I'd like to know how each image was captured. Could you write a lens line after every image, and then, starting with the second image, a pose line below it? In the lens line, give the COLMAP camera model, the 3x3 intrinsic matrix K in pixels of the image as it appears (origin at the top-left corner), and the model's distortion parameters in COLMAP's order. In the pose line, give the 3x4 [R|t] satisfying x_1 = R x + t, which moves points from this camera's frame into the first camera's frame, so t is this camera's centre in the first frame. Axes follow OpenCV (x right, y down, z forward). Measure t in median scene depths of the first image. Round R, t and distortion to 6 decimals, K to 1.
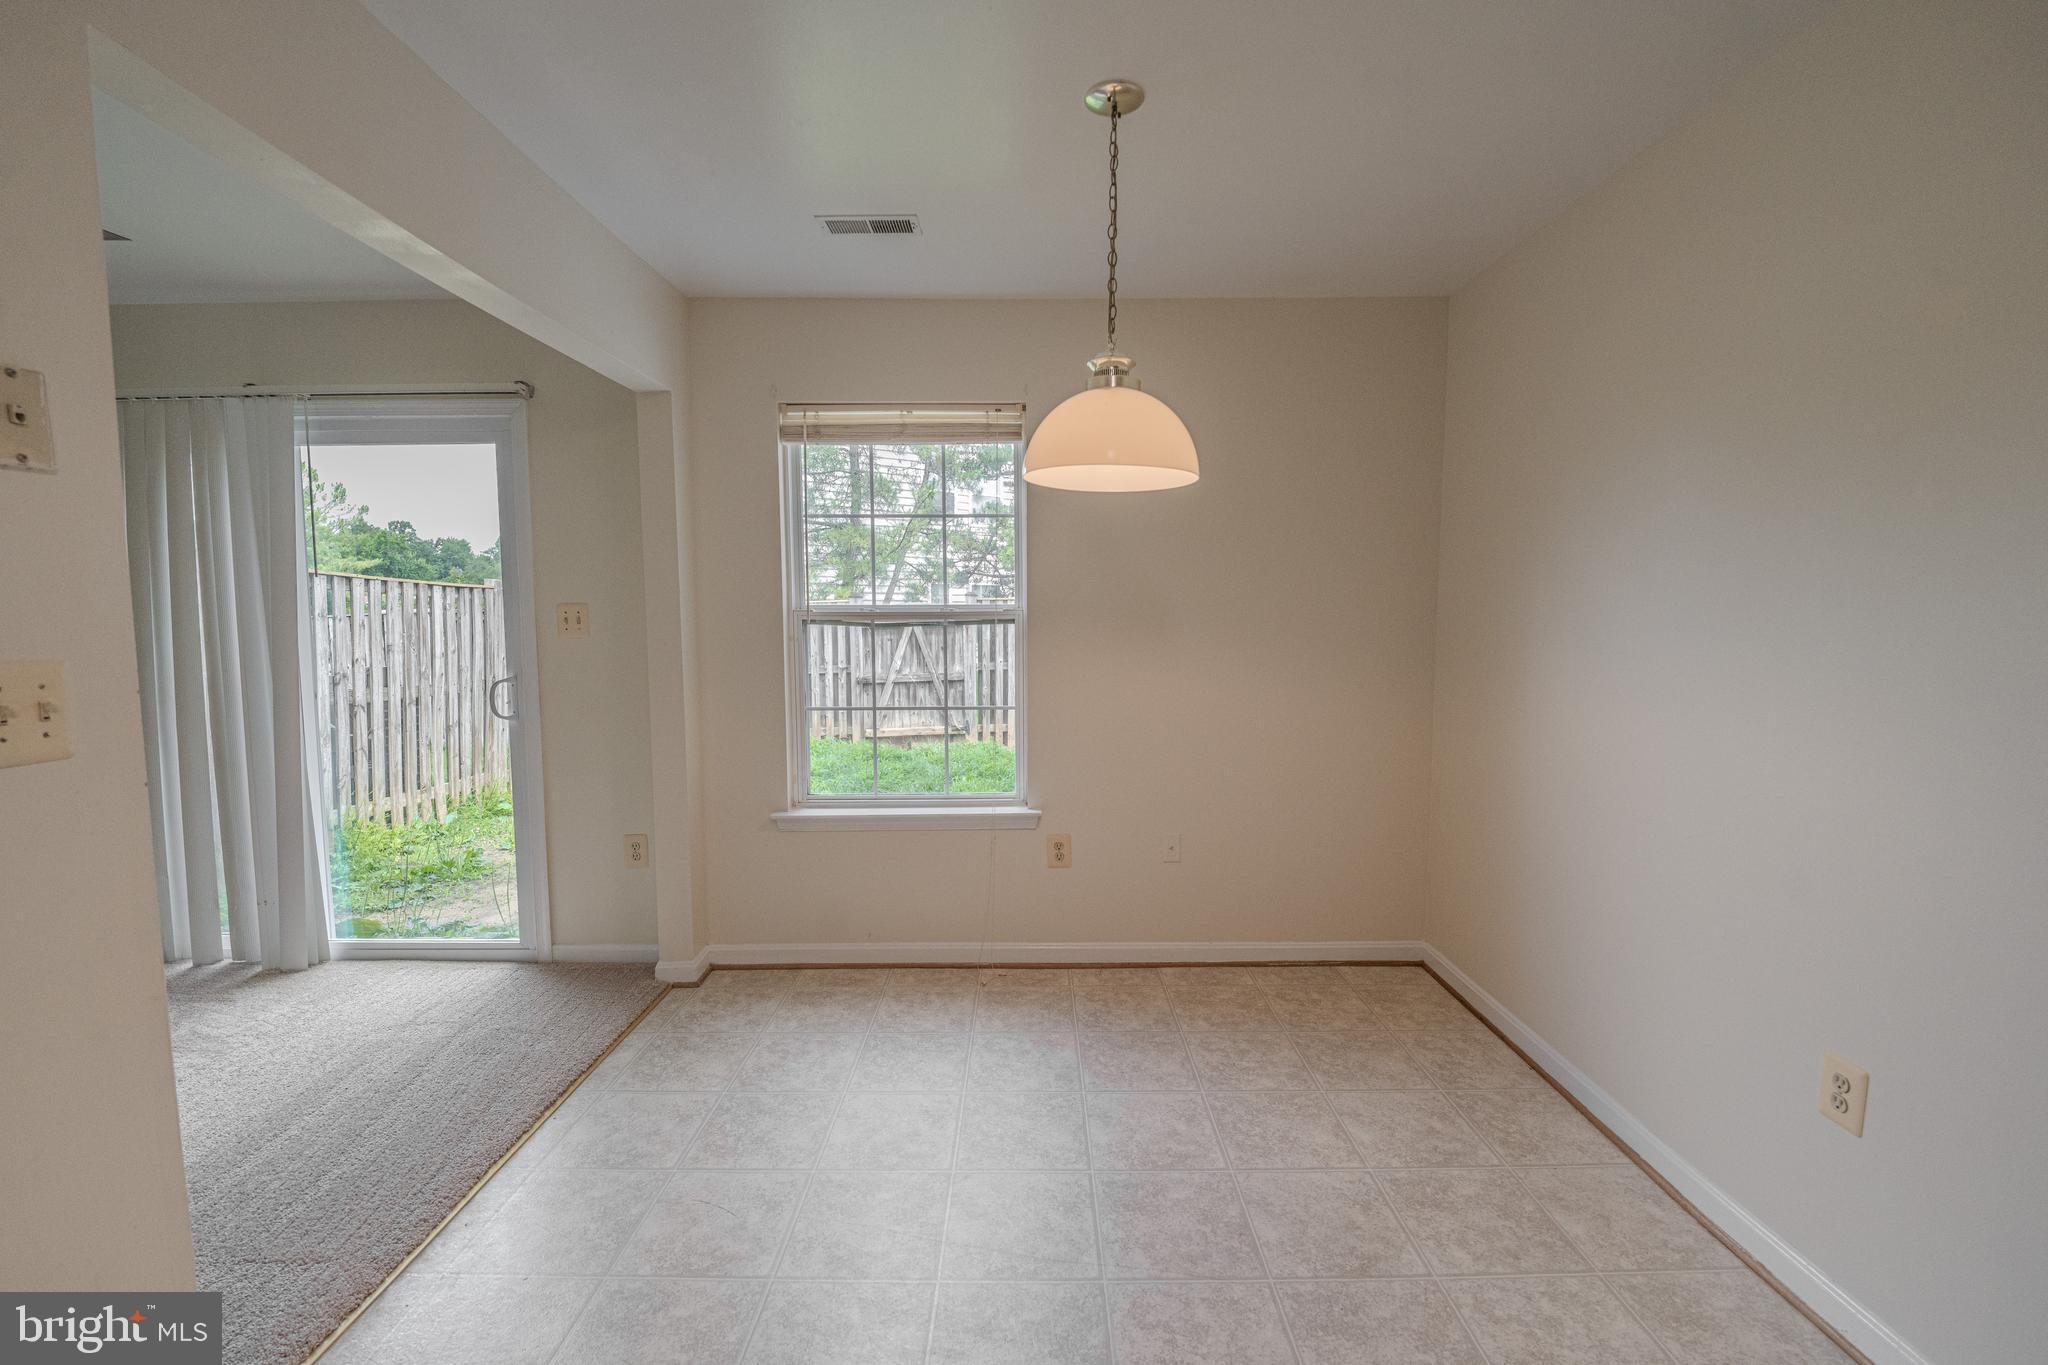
lens RADIAL K [[840.3, 0, 1043.9], [0, 840.3, 683.2], [0, 0, 1]] dist [-0.004229, -0.009495]
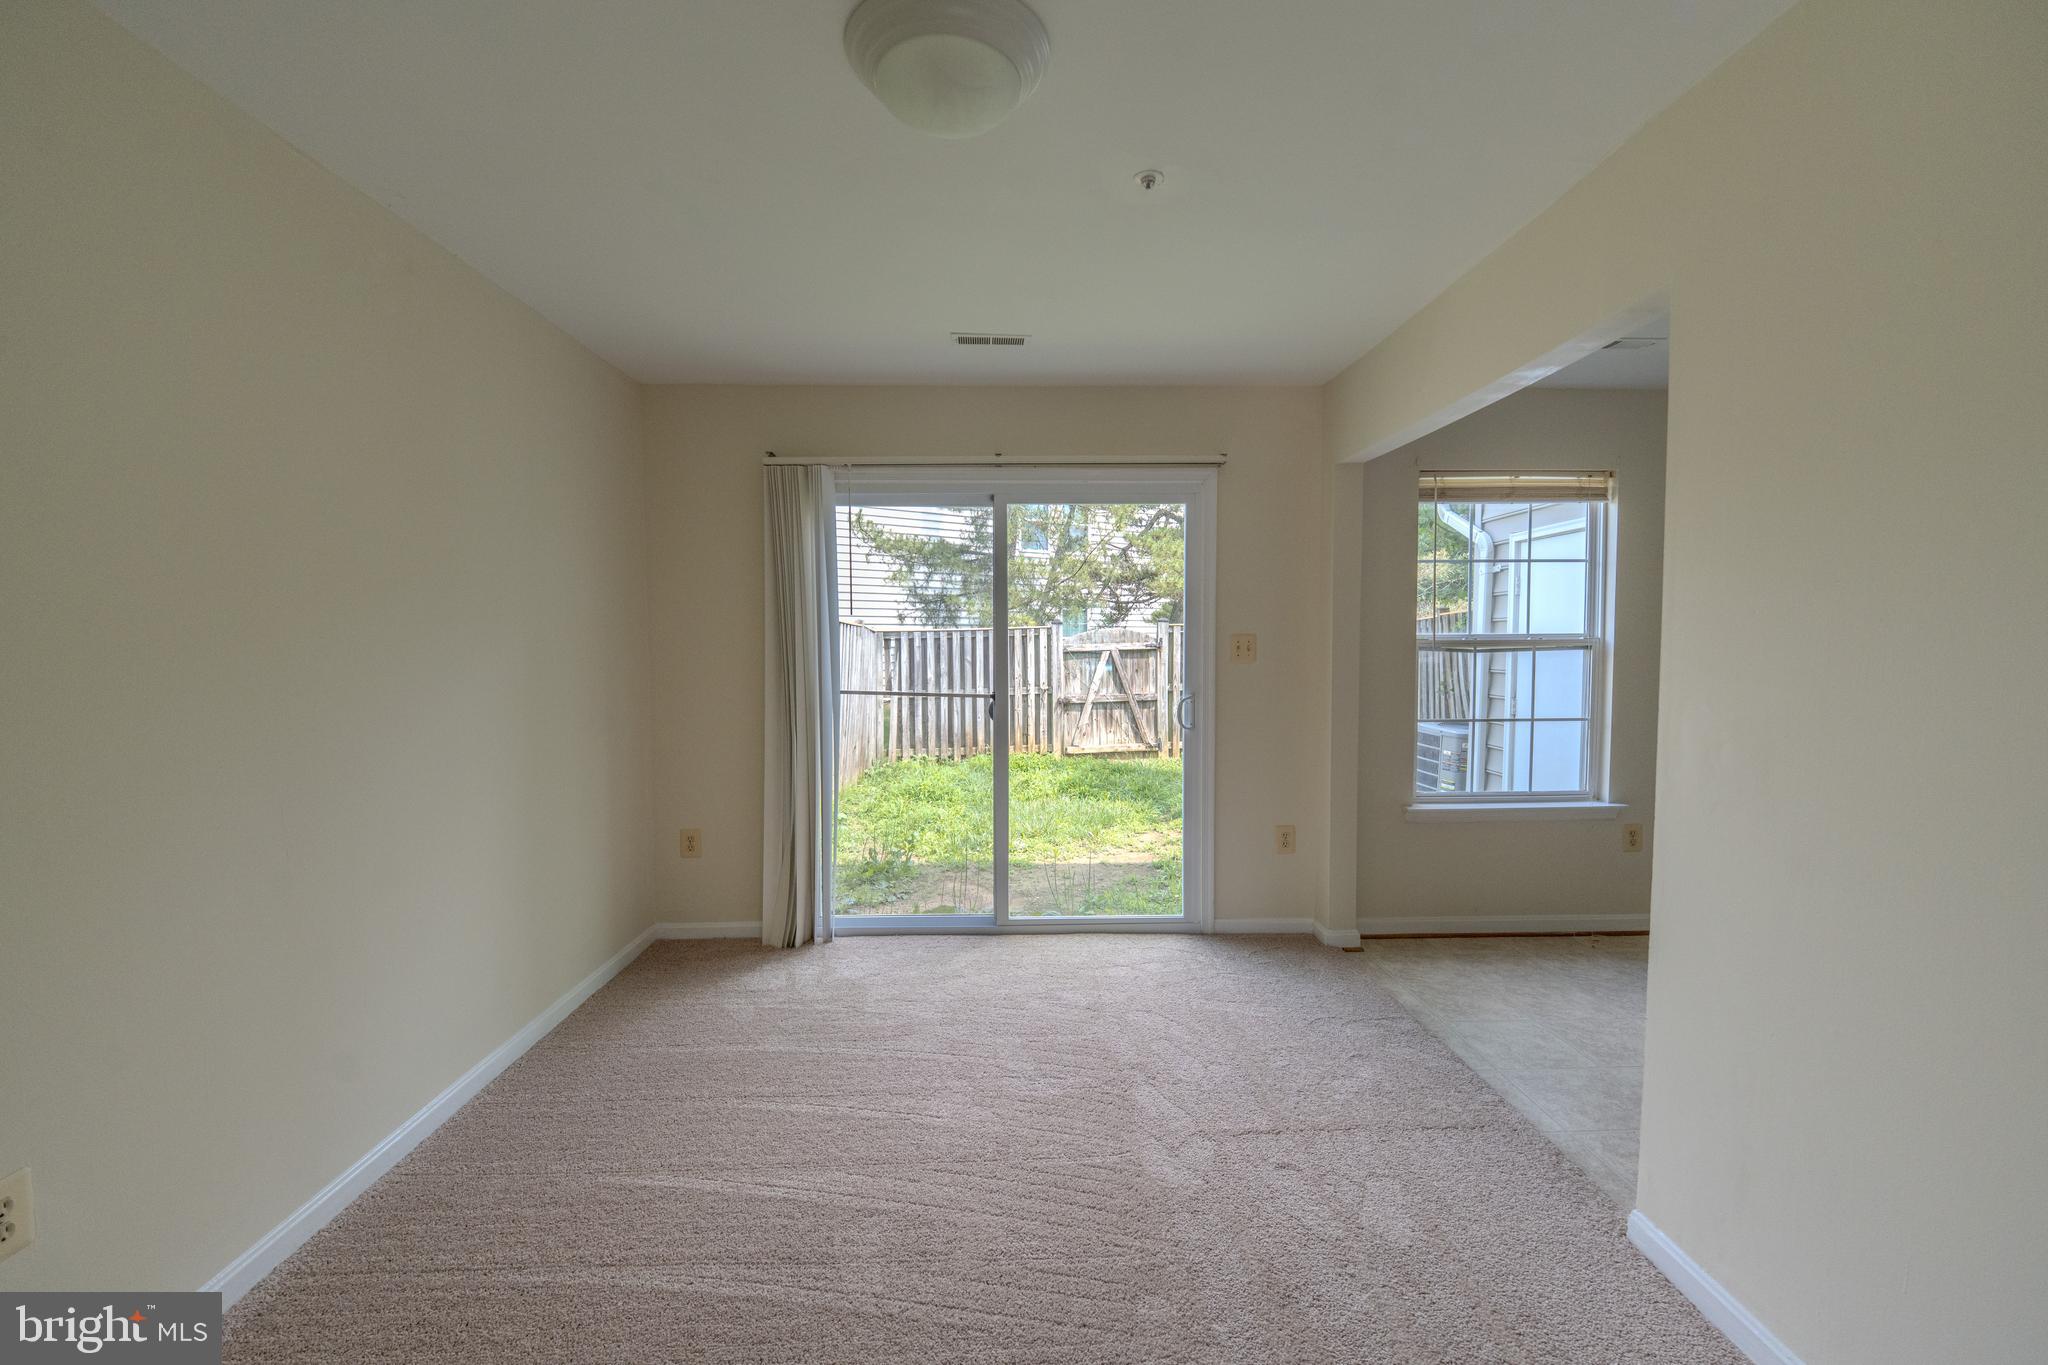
lens RADIAL K [[840.3, 0, 1030.3], [0, 840.3, 685.8], [0, 0, 1]] dist [-0.004229, -0.009495]
pose [[0.999988, -0.003204, -0.003803, -0.846360], [0.003115, 0.999729, -0.023063, 0.006260], [0.003876, 0.023050, 0.999727, -0.209378]]
